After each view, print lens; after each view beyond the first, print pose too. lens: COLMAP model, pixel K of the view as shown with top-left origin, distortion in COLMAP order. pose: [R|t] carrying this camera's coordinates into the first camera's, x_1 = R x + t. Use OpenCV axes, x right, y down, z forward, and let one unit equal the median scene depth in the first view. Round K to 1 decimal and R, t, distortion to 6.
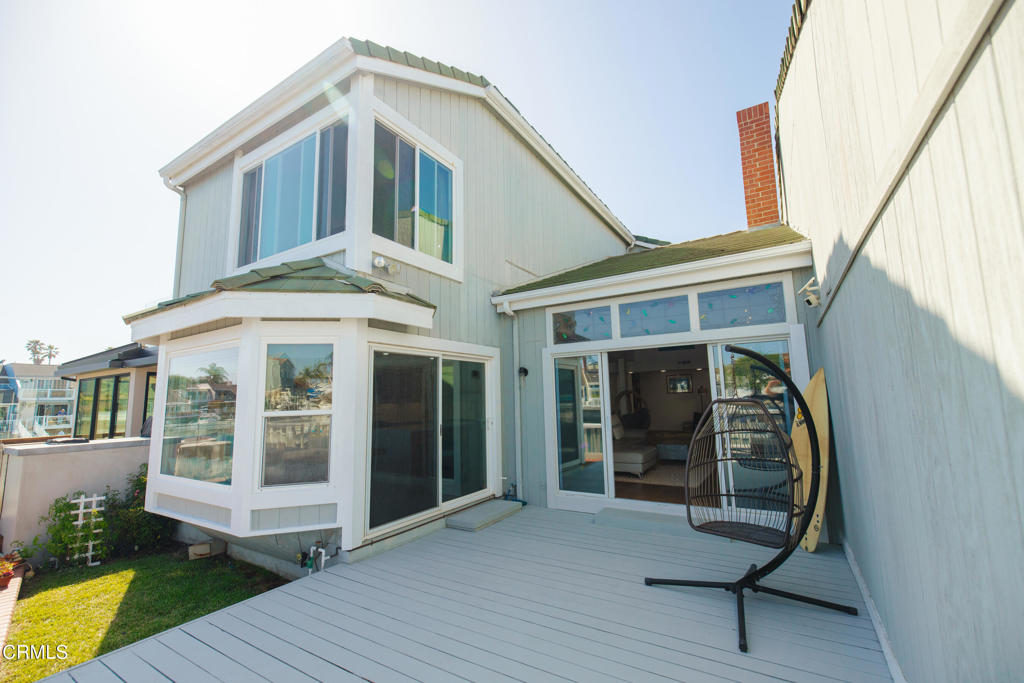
lens RADIAL K [[431.9, 0, 512.0], [0, 431.9, 341.5], [0, 0, 1]] dist [0.006704, 0.000076]
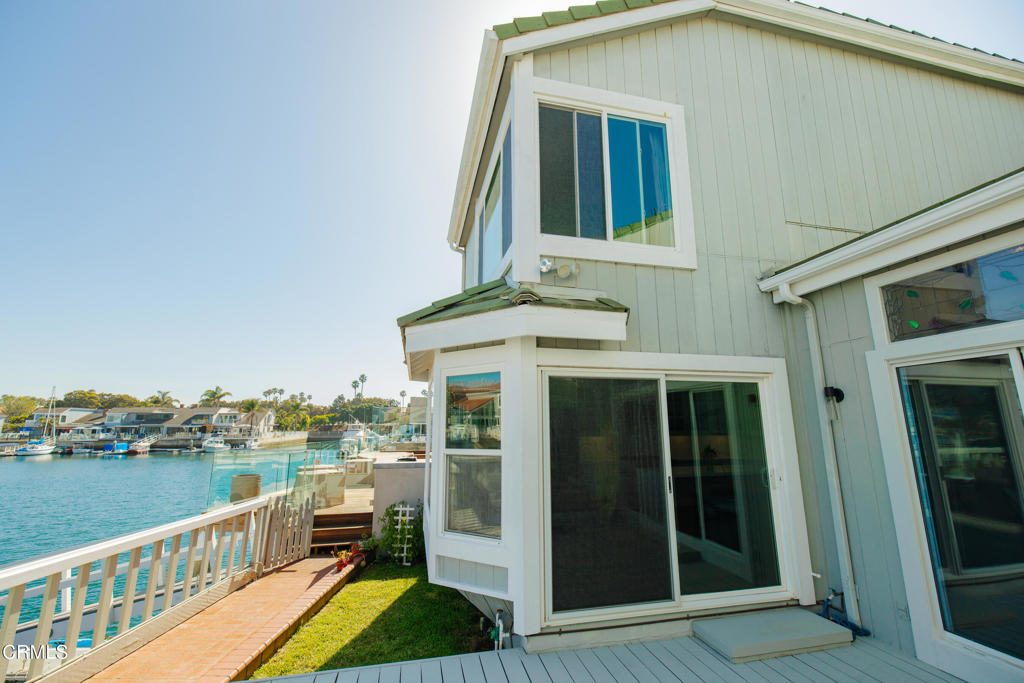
lens RADIAL K [[431.9, 0, 512.0], [0, 431.9, 341.5], [0, 0, 1]] dist [0.006704, 0.000076]
pose [[0.709357, -0.117089, -0.695056, 0.167330], [0.079178, 0.993101, -0.086490, 0.018632], [0.700389, 0.006319, 0.713734, 0.335508]]
